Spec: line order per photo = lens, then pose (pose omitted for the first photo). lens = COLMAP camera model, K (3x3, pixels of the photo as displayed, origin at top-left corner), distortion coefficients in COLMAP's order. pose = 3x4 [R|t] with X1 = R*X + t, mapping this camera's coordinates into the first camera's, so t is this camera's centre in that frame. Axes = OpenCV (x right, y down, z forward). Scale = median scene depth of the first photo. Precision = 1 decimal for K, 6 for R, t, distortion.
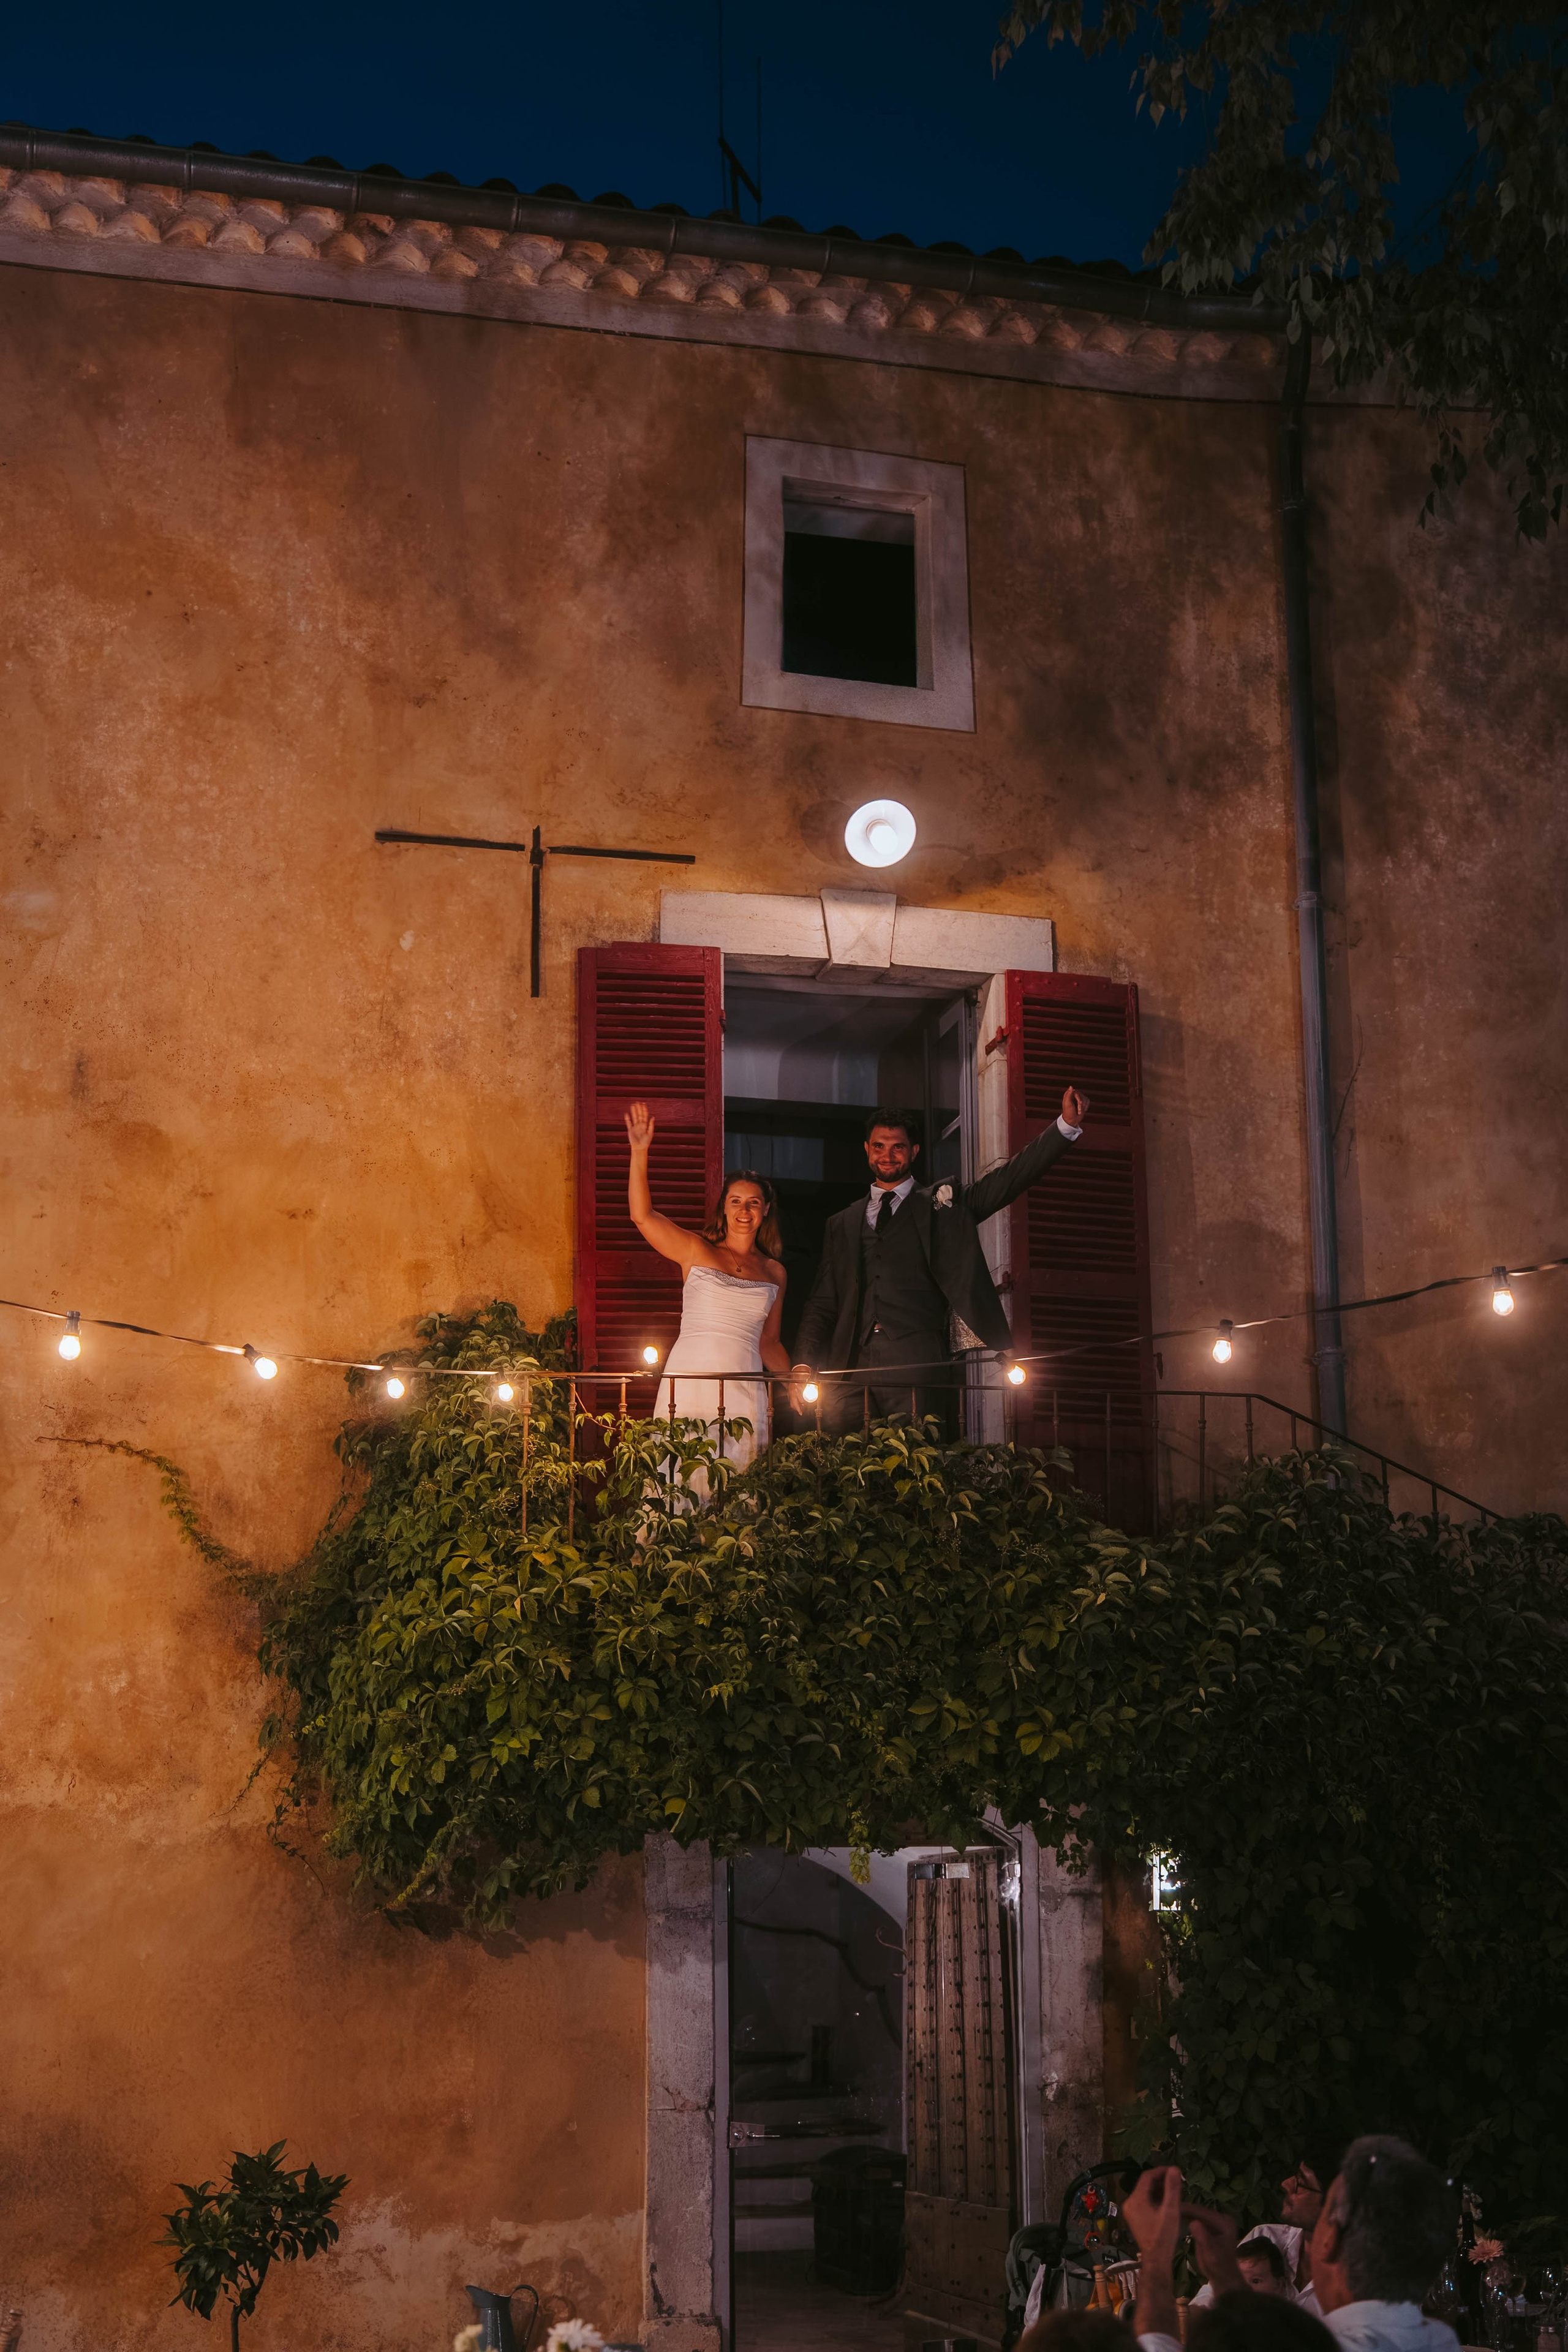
lens RADIAL K [[3239.2, 0, 772.9], [0, 3239.2, 1193.9], [0, 0, 1]] dist [0.078908, 0.000000]
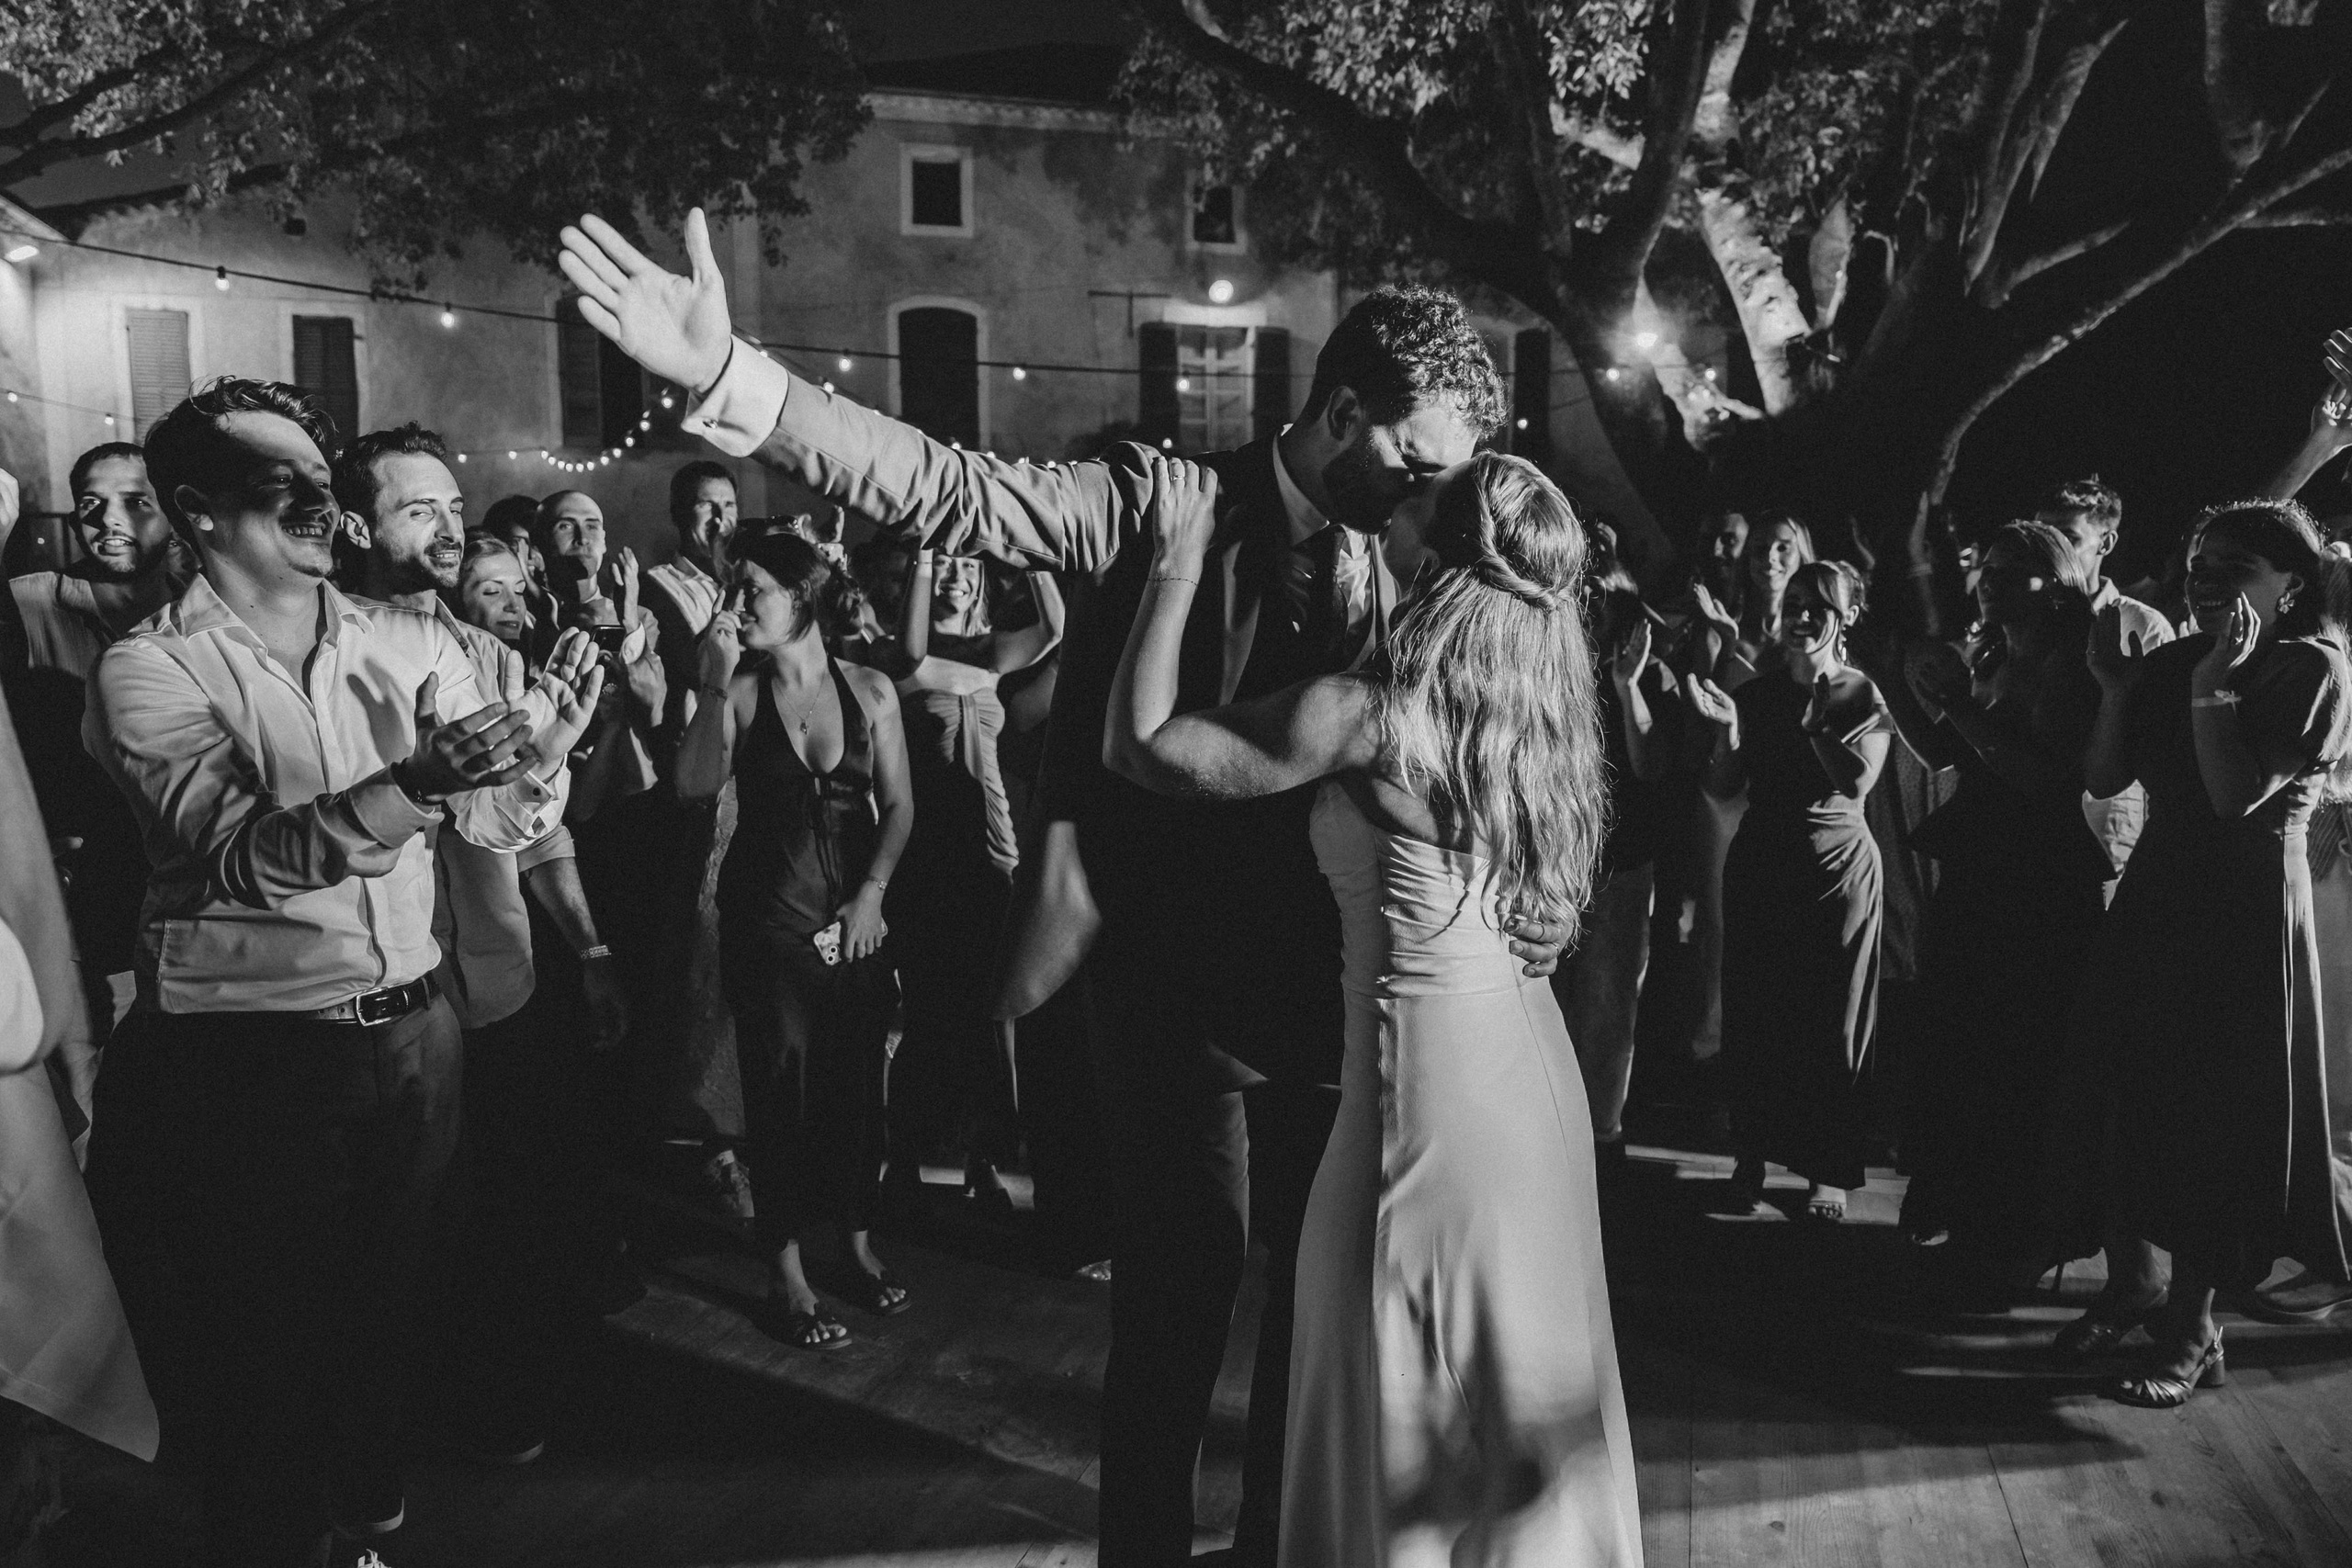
lens RADIAL K [[1616.3, 0, 1174.2], [0, 1616.3, 784.1], [0, 0, 1]] dist [0.004227, 0.002737]
pose [[0.999987, -0.003152, 0.003901, -0.032332], [0.001621, 0.939207, 0.343347, -0.228527], [-0.004746, -0.343336, 0.939201, -1.011683]]
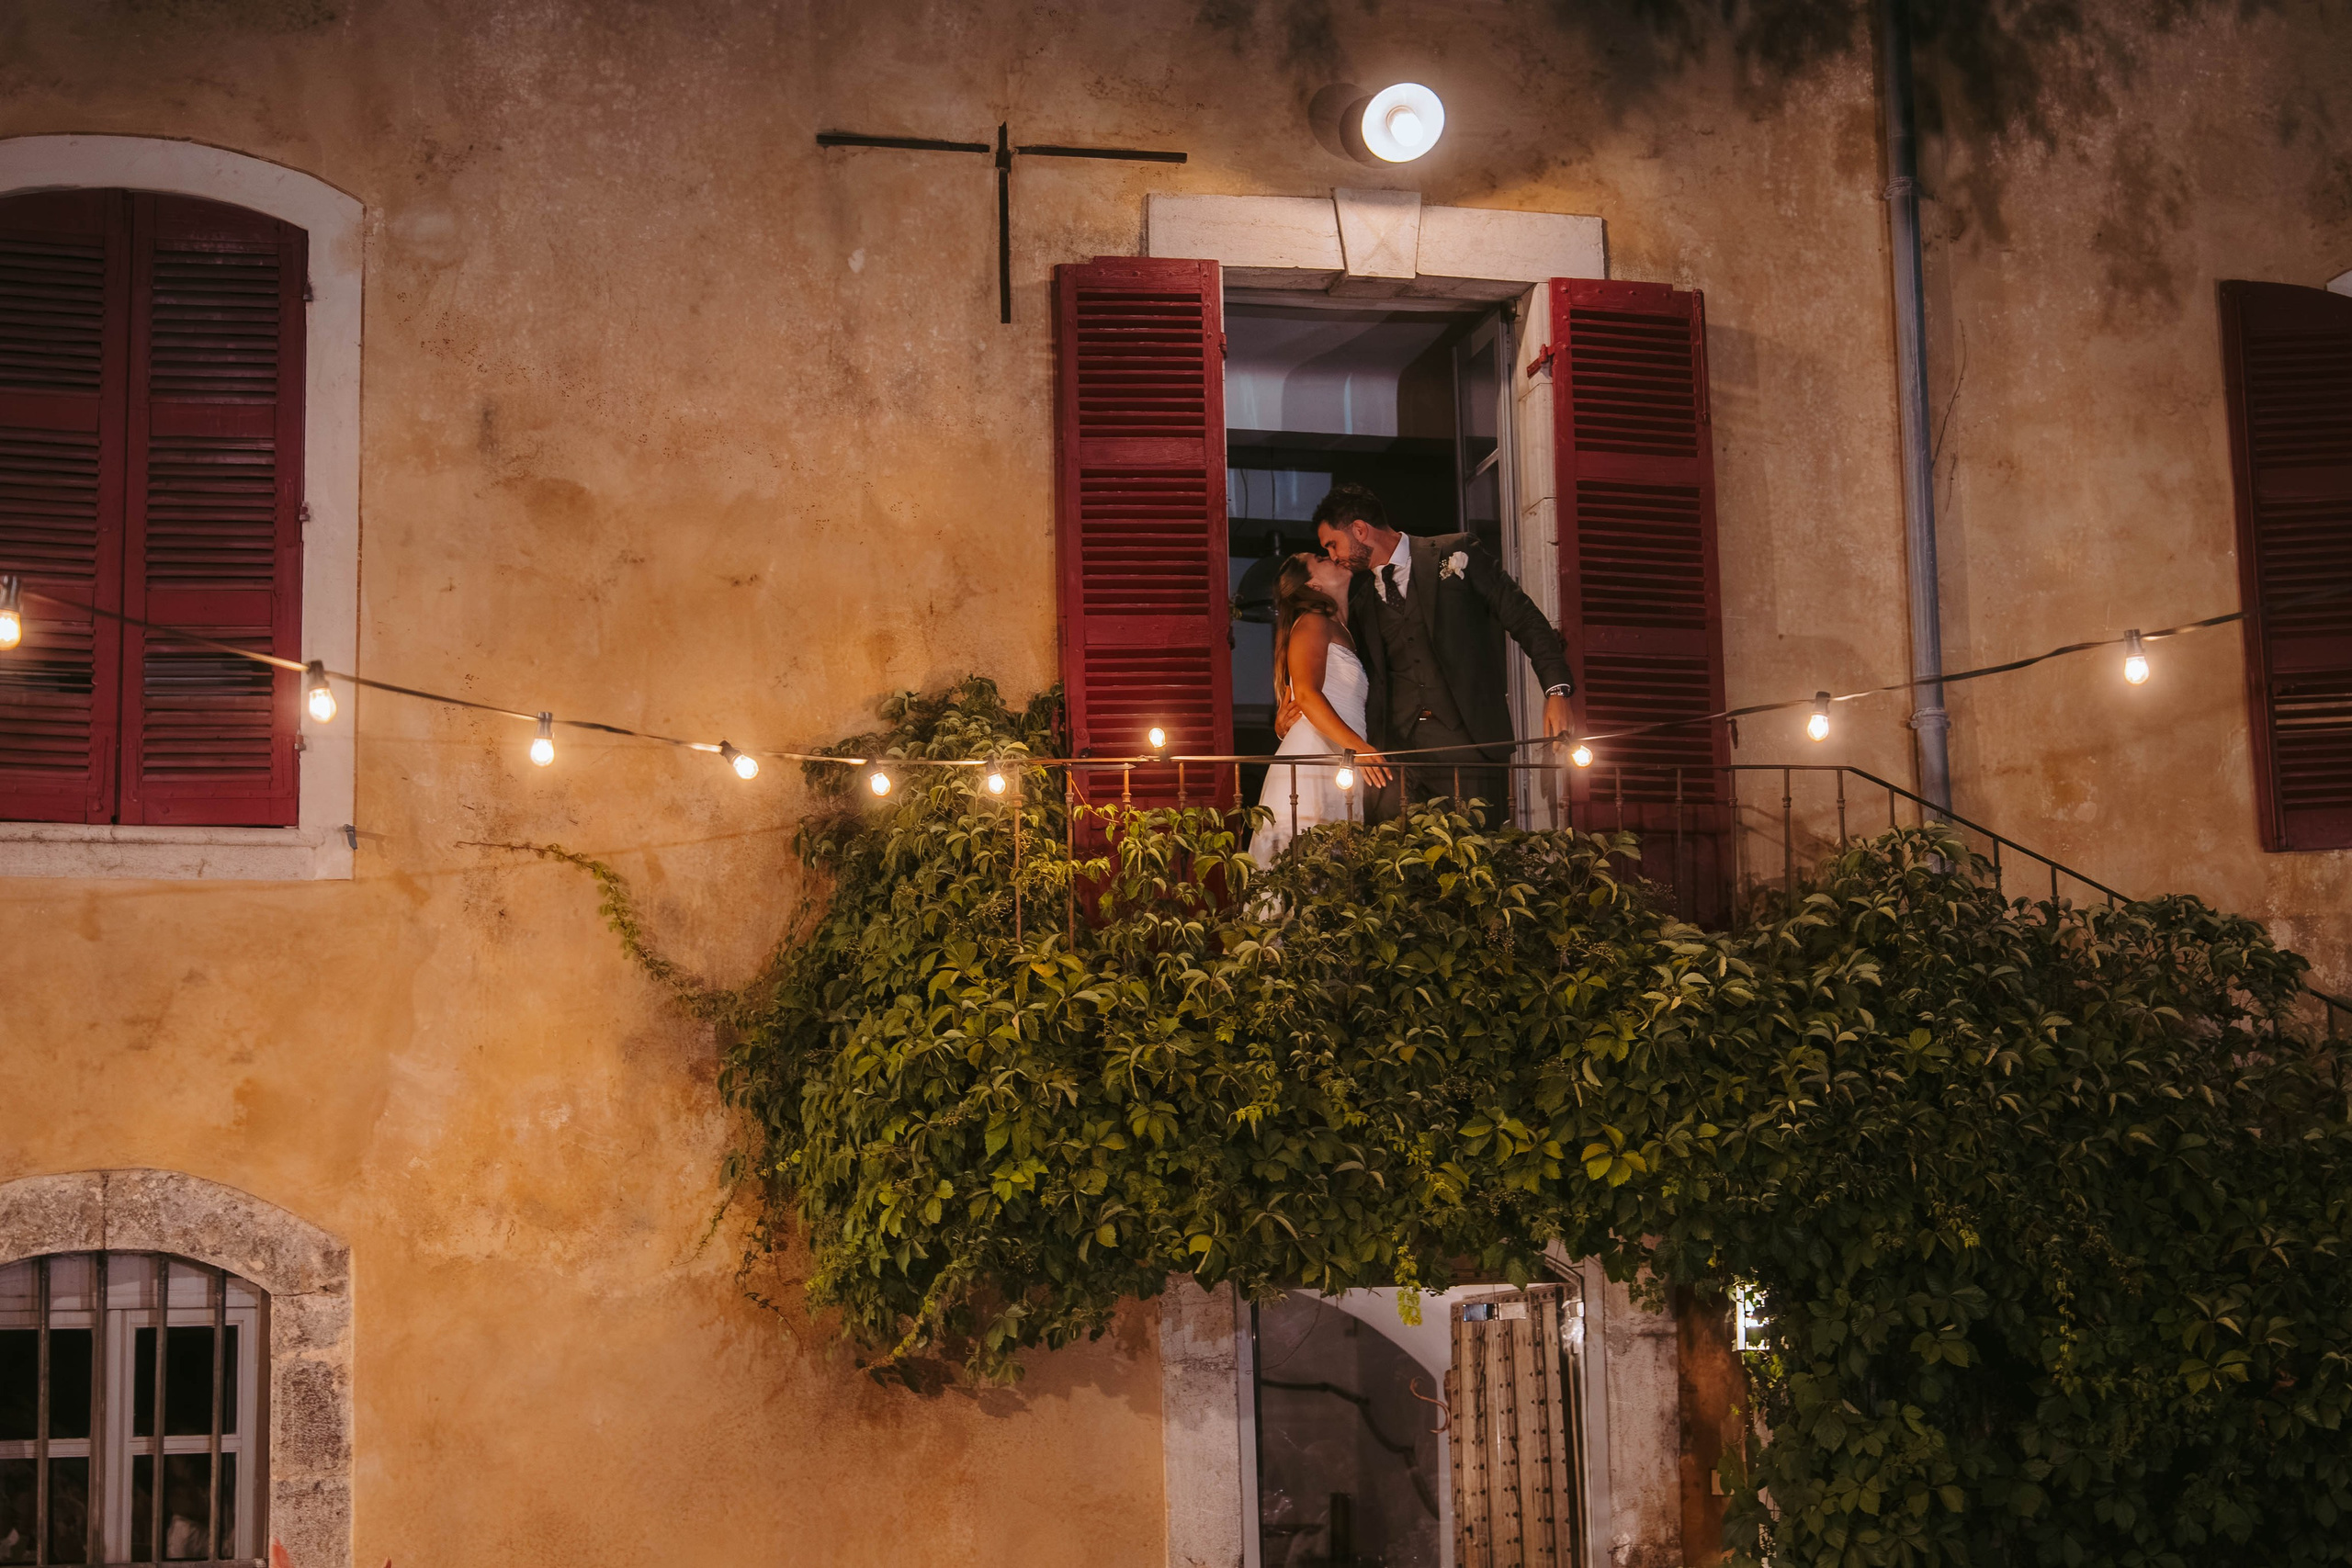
lens RADIAL K [[3988.9, 0, 1186.3], [0, 3988.9, 770.7], [0, 0, 1]] dist [0.110559, 0.000000]
pose [[0.999759, -0.020153, -0.008665, -0.019421], [0.020688, 0.997544, 0.066917, -0.012562], [0.007295, -0.067080, 0.997721, -0.073876]]
